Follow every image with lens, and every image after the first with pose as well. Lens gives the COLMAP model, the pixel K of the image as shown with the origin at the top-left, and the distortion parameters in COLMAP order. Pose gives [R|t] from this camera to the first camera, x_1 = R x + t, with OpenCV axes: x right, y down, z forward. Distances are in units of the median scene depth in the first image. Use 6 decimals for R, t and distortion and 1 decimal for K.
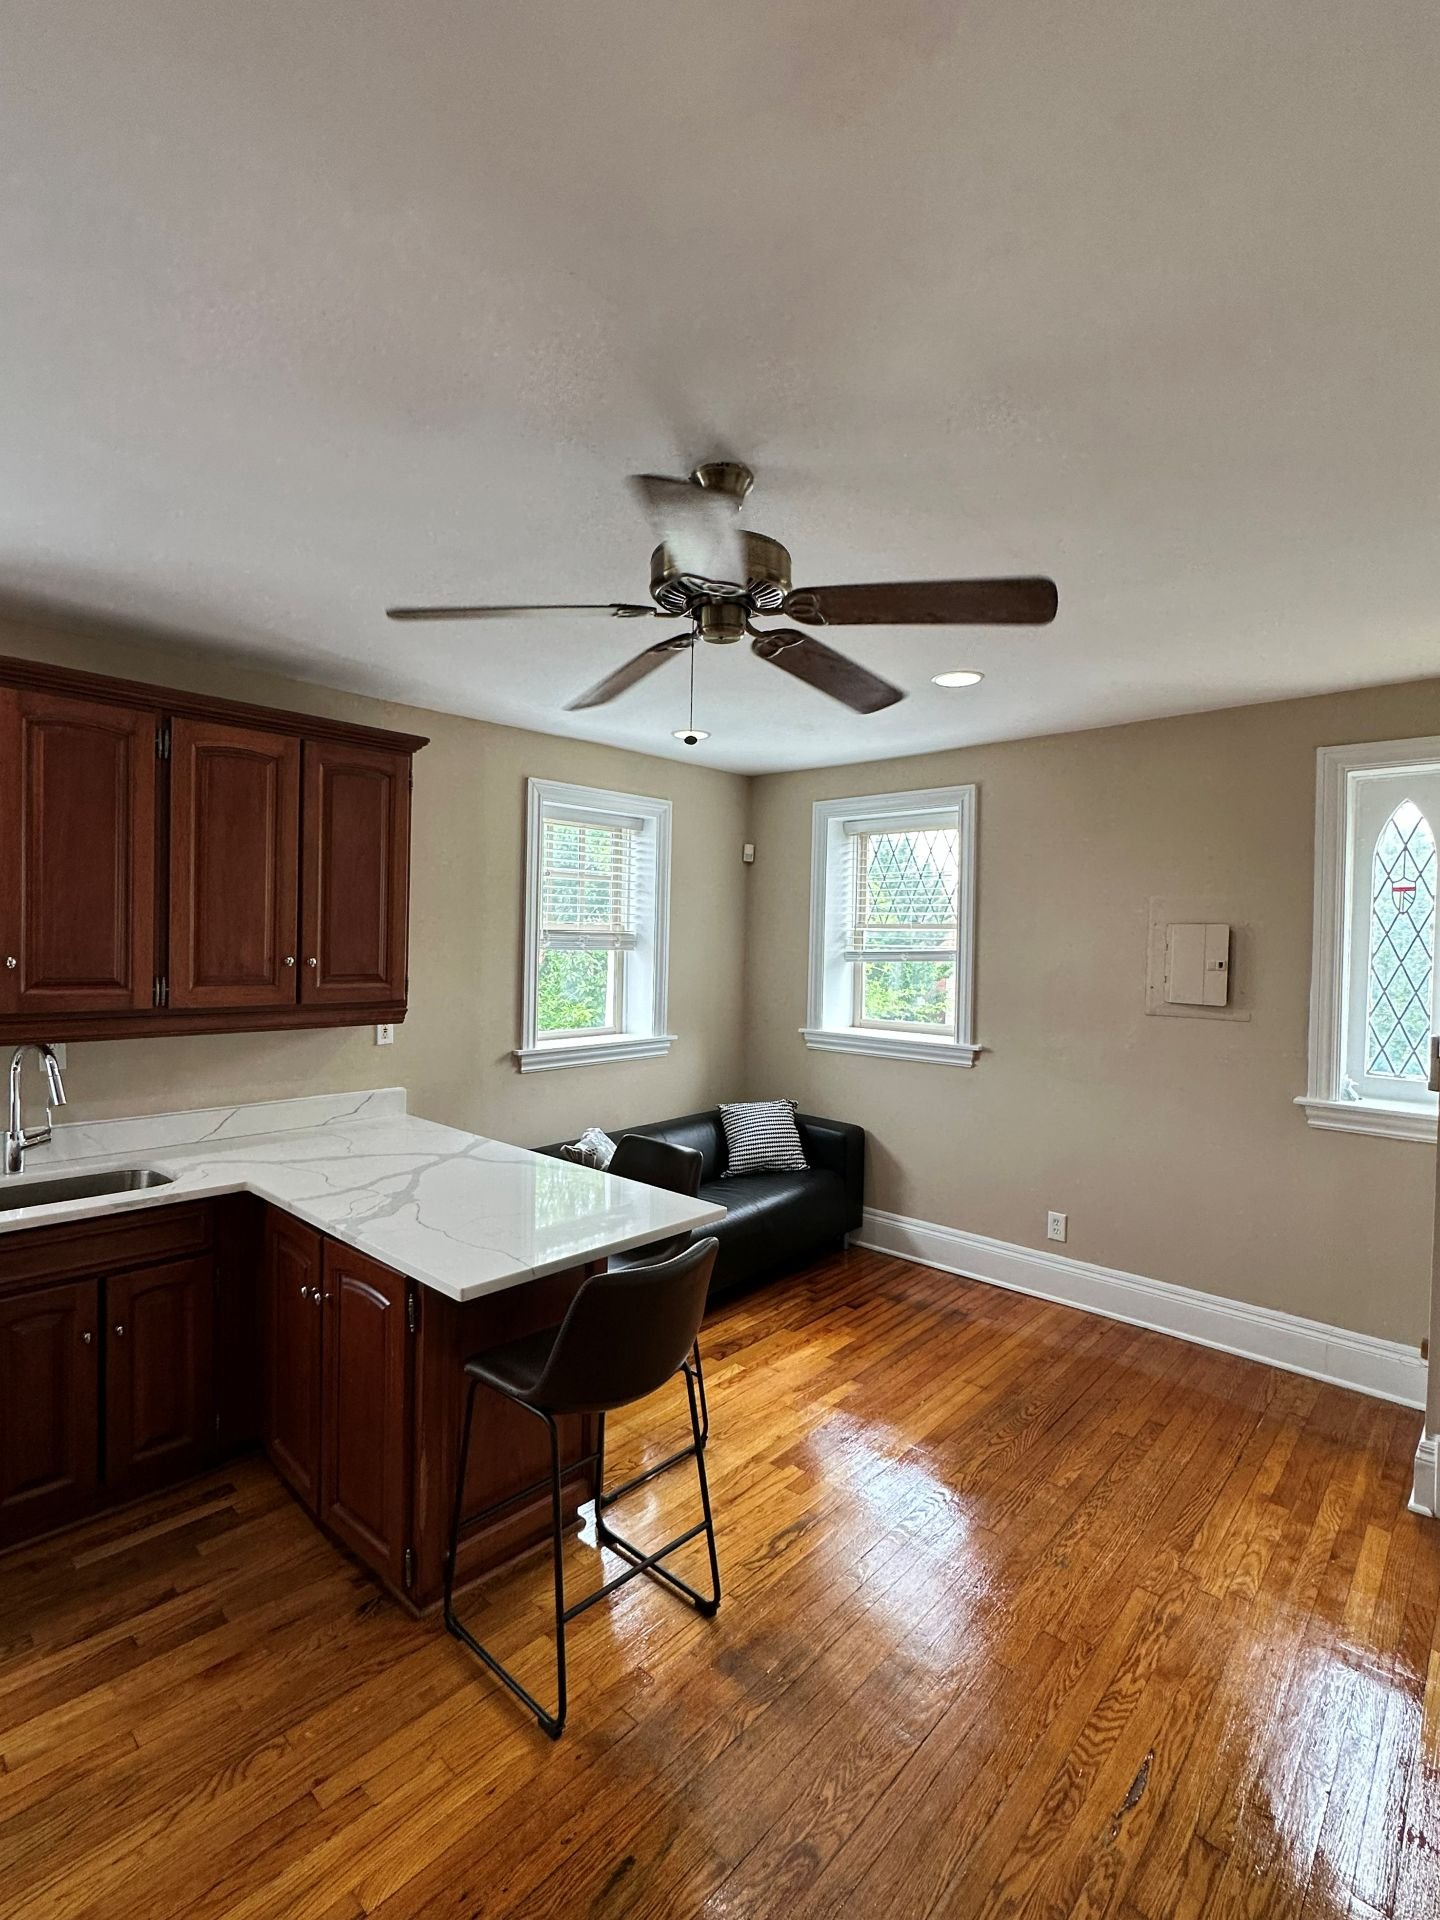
lens RADIAL K [[890.2, 0, 720.0], [0, 890.2, 960.0], [0, 0, 1]] dist [0.000332, 0.000011]
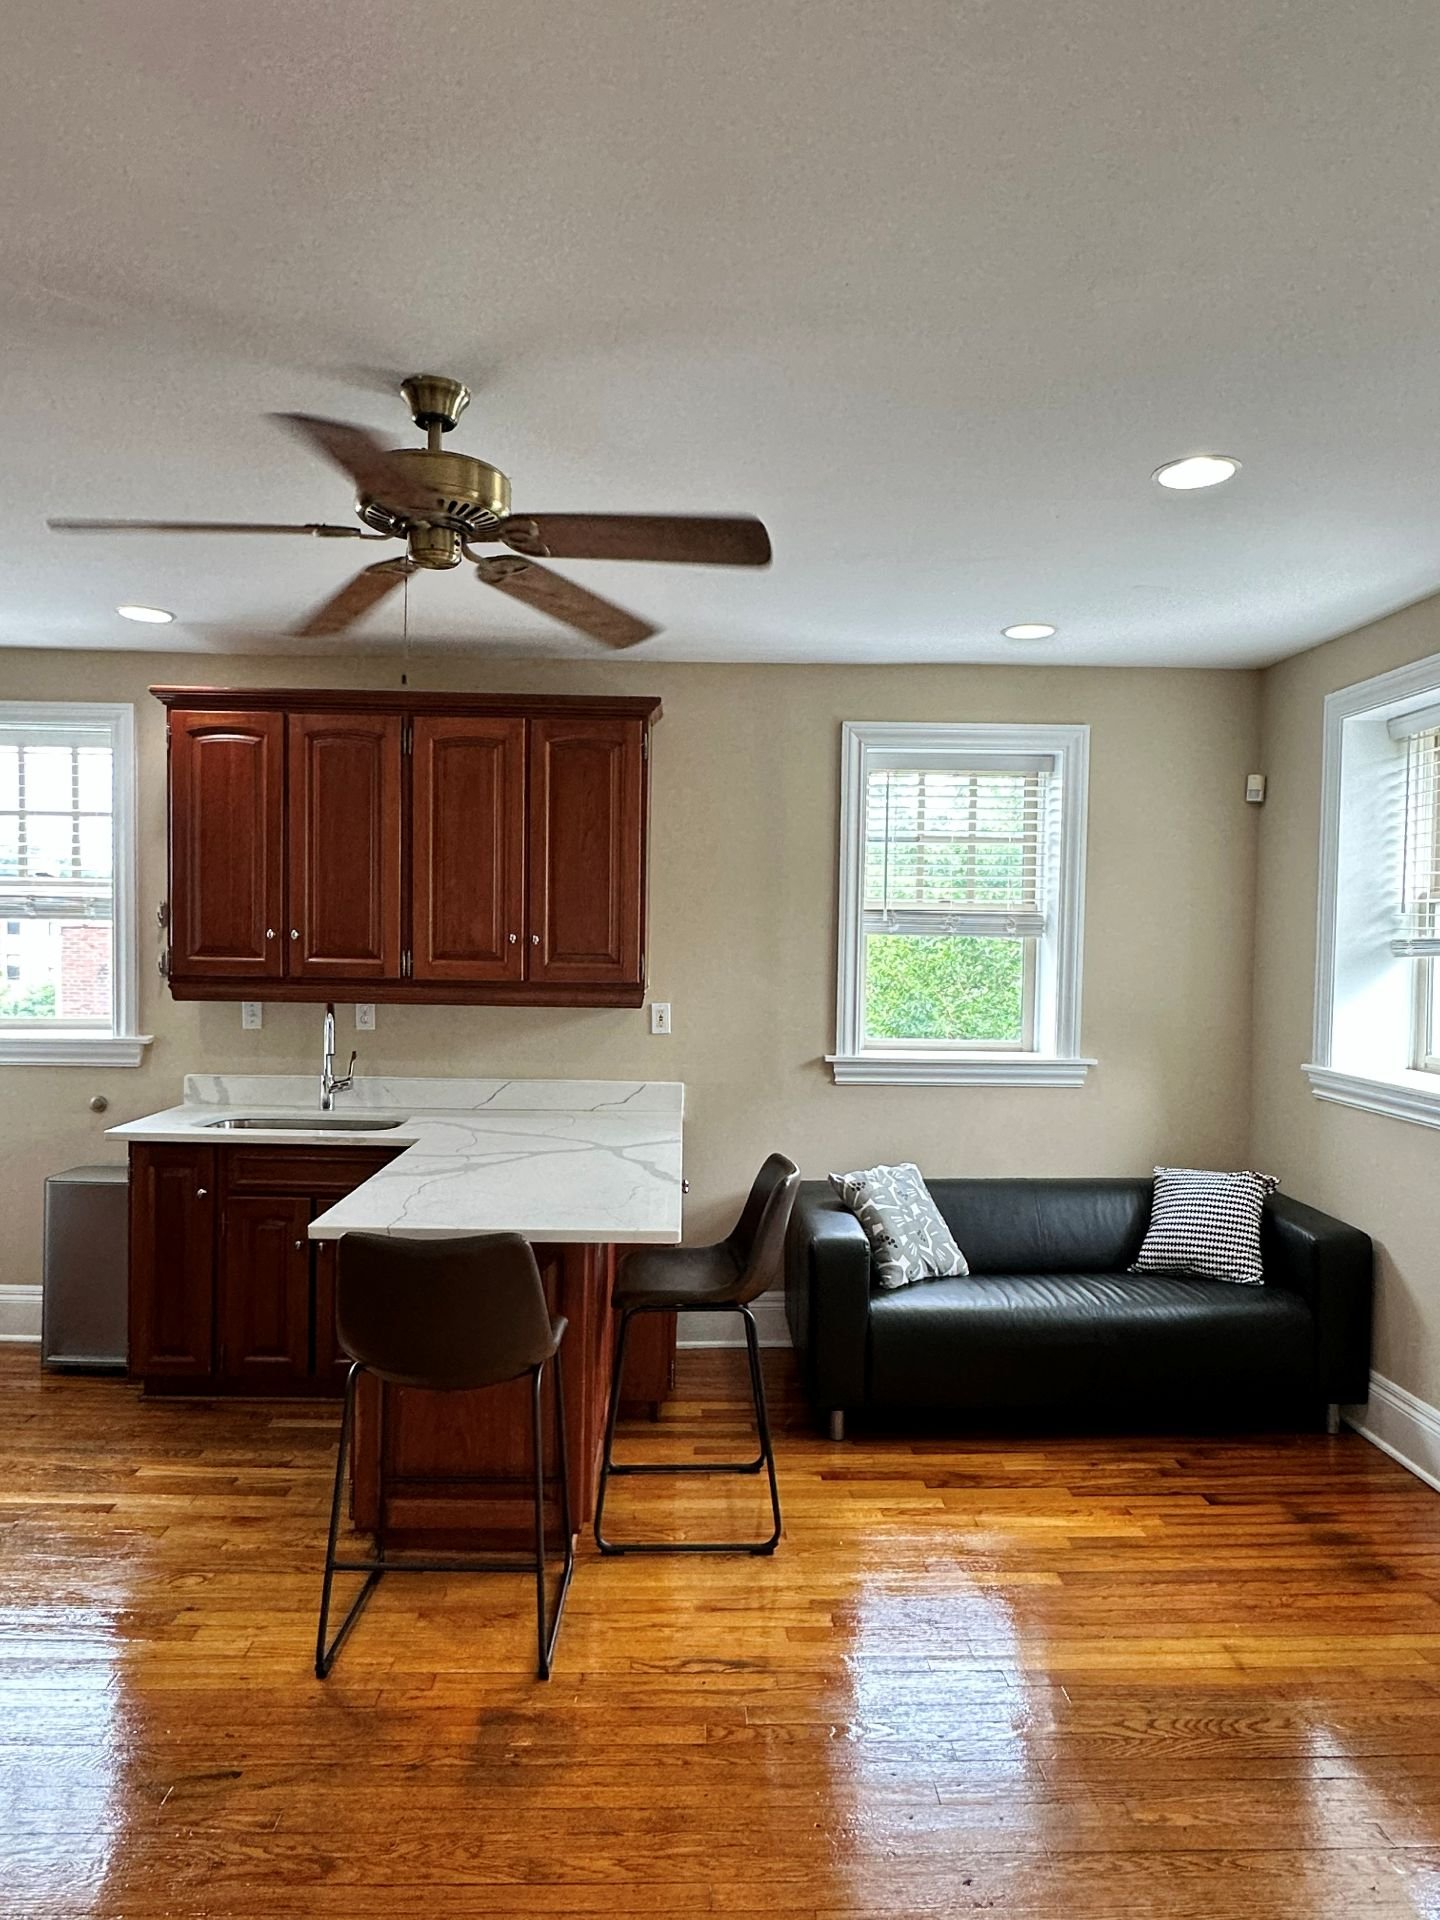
lens RADIAL K [[1193.8, 0, 720.0], [0, 1193.8, 960.0], [0, 0, 1]] dist [-0.004196, 0.000955]
pose [[0.701811, 0.011960, -0.712263, 0.541156], [-0.021294, 0.999764, -0.004194, 0.022506], [0.712045, 0.018111, 0.701900, 0.172880]]
